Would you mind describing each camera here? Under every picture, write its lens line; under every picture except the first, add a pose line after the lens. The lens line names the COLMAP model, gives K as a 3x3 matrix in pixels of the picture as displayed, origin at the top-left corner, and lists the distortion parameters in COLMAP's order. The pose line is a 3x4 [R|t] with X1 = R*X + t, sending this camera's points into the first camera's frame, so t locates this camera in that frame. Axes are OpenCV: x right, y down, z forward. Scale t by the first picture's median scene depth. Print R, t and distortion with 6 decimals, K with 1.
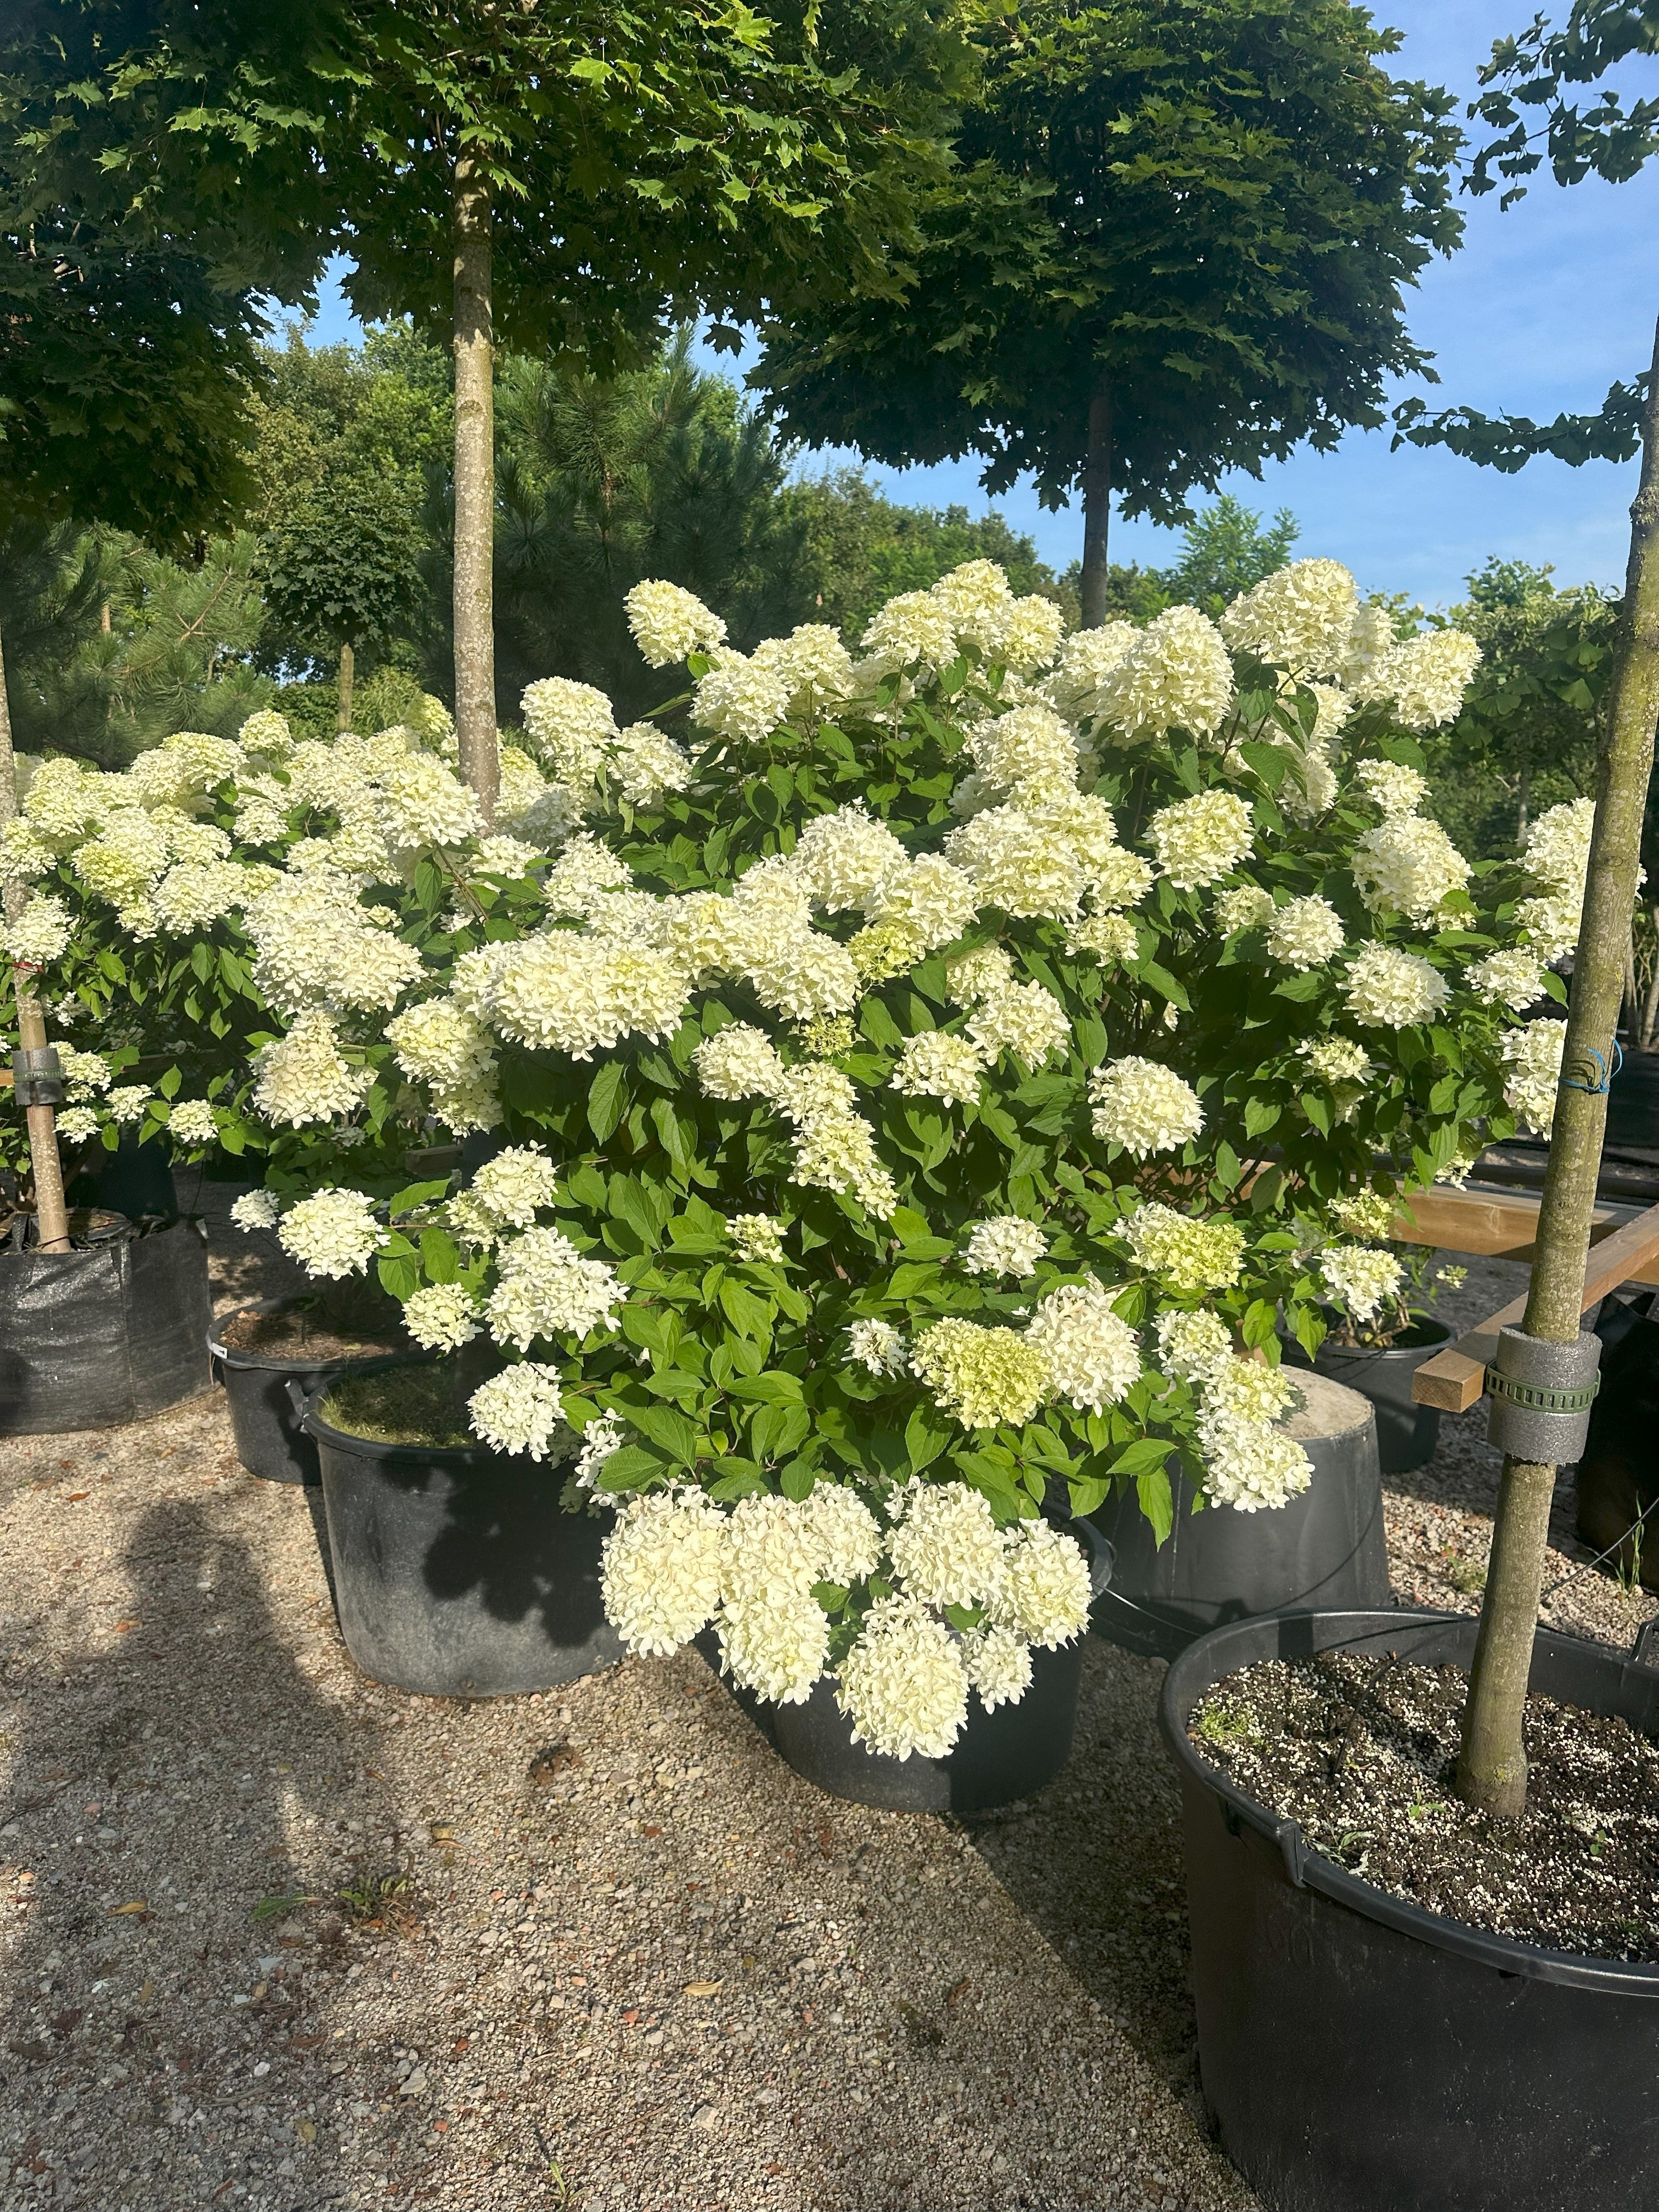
lens RADIAL K [[1660.5, 0, 916.0], [0, 1660.5, 1111.5], [0, 0, 1]] dist [0.049335, -0.059553]
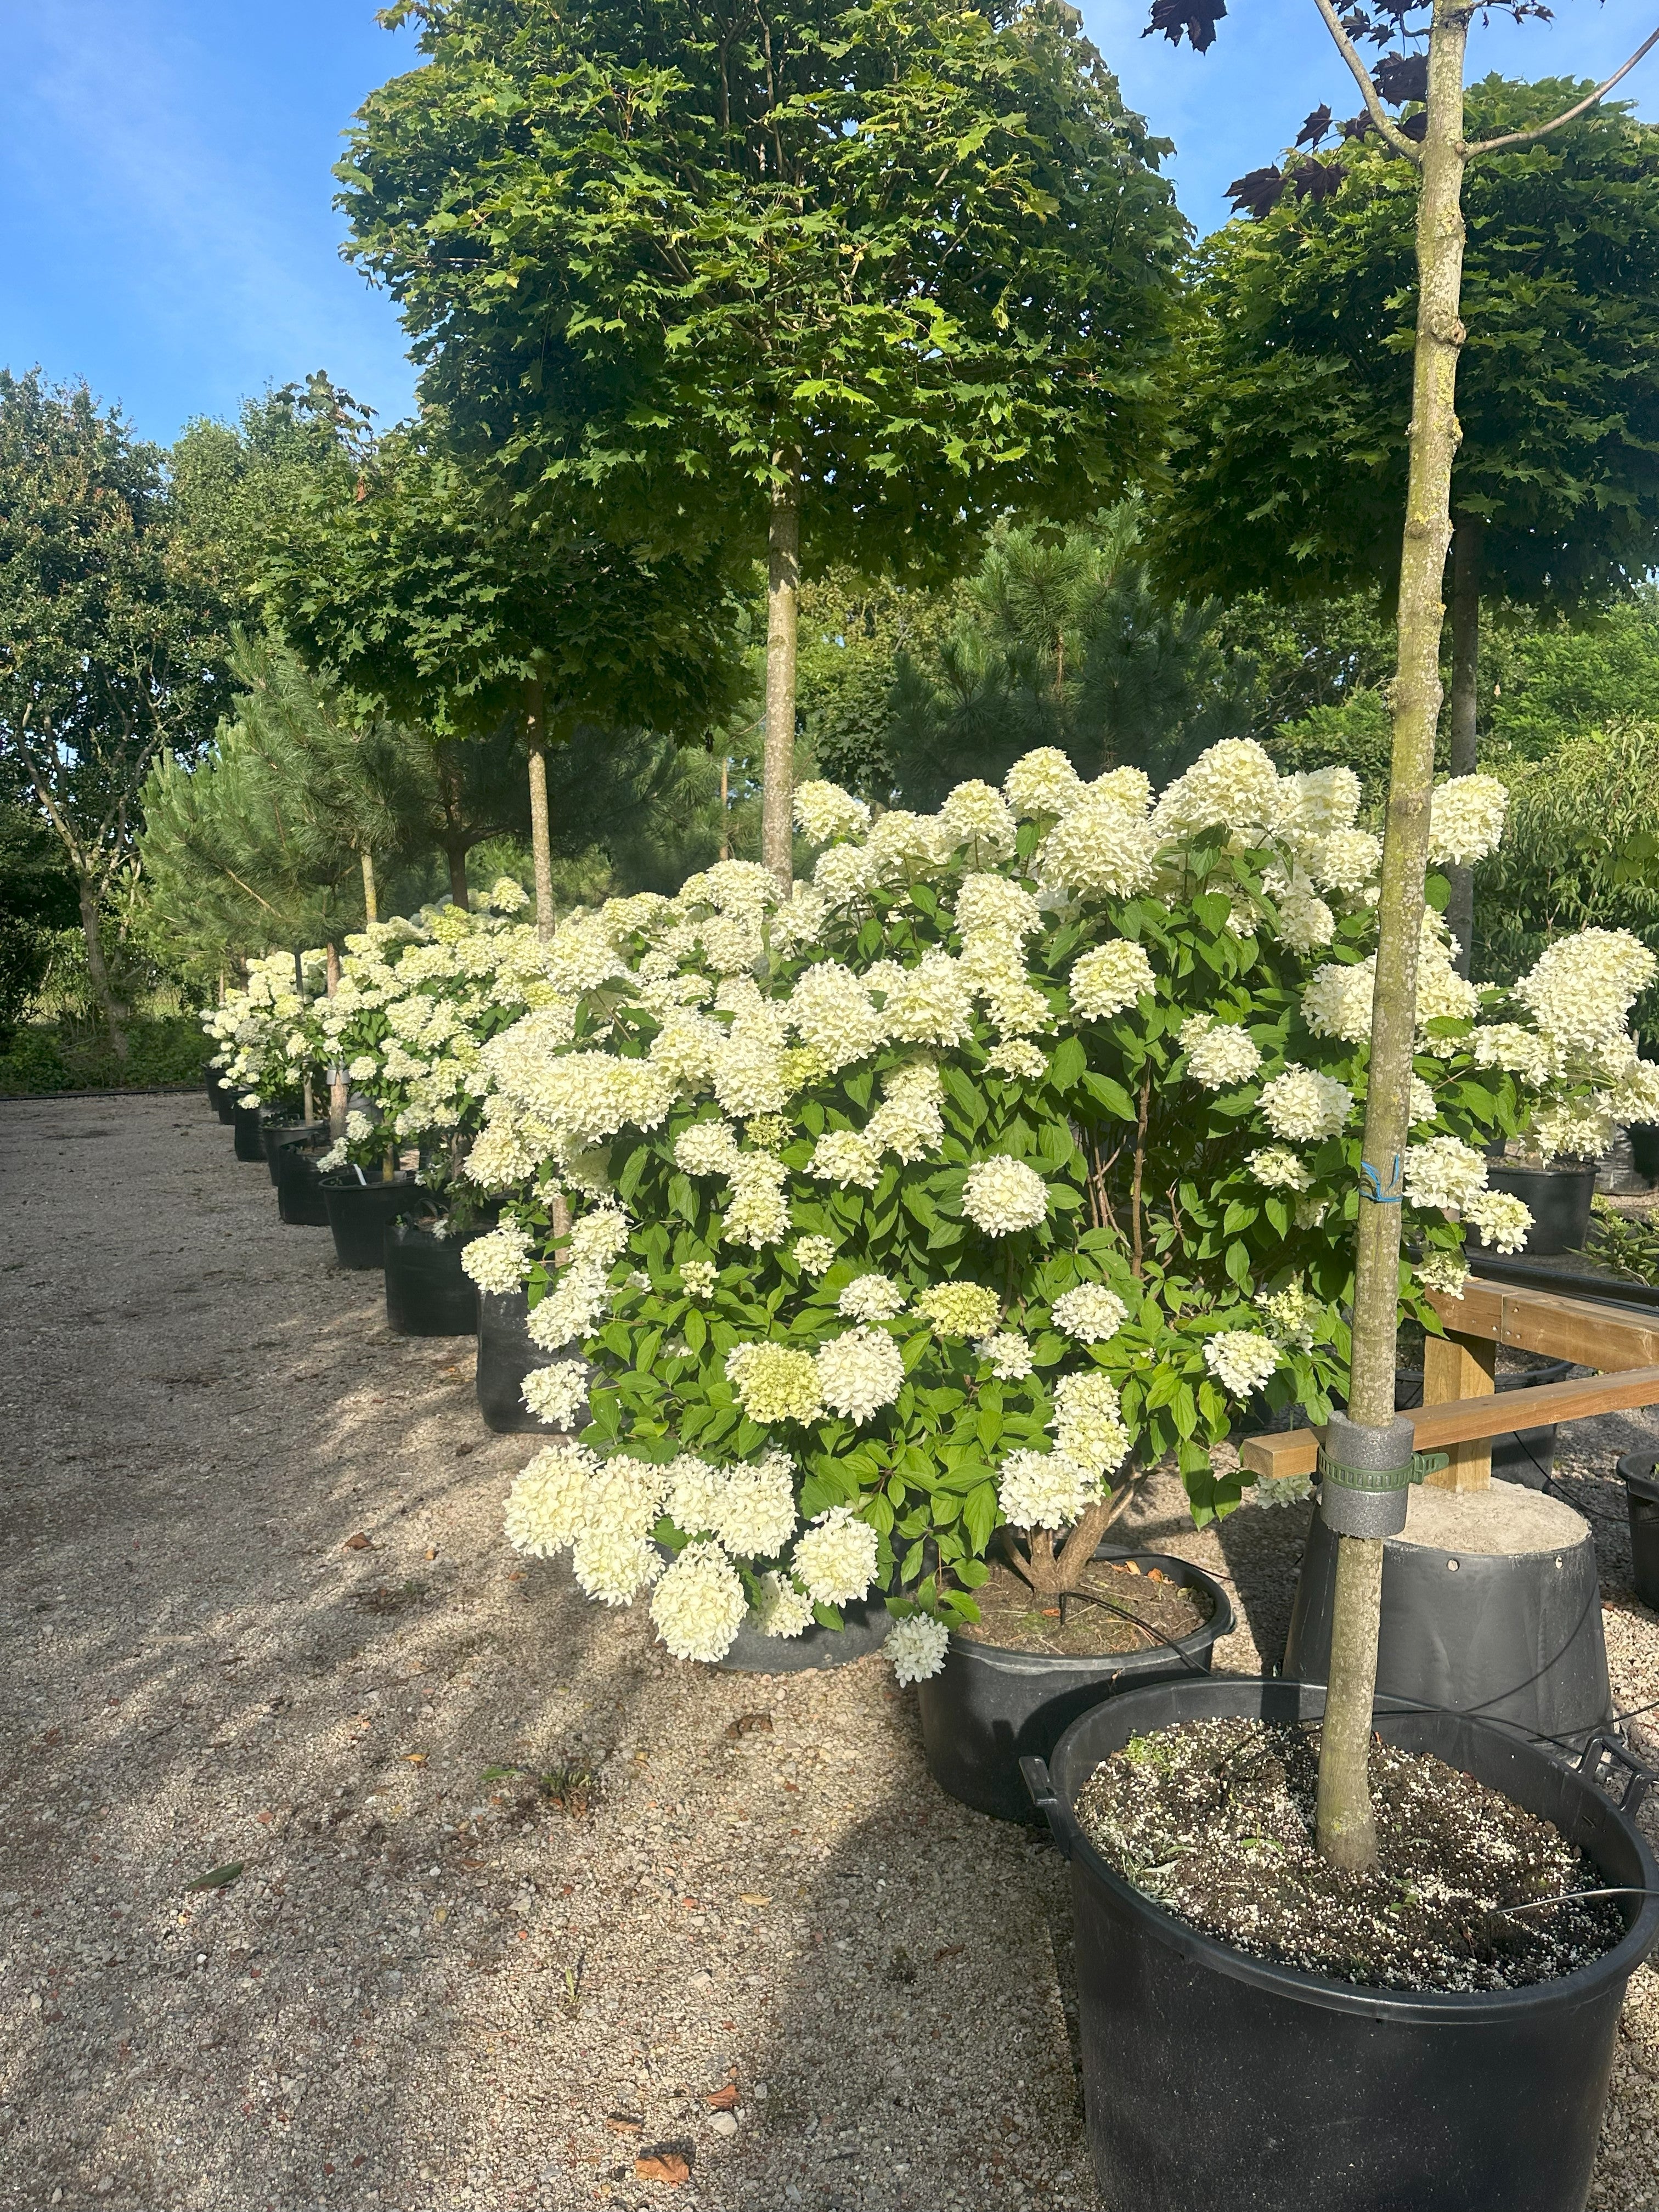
lens RADIAL K [[1660.5, 0, 826.7], [0, 1660.5, 1106.0], [0, 0, 1]] dist [0.049335, -0.059553]
pose [[0.902176, 0.019835, -0.430912, 0.445618], [-0.049421, 0.997117, -0.057574, 0.006478], [0.428528, 0.073238, 0.900555, -0.137221]]
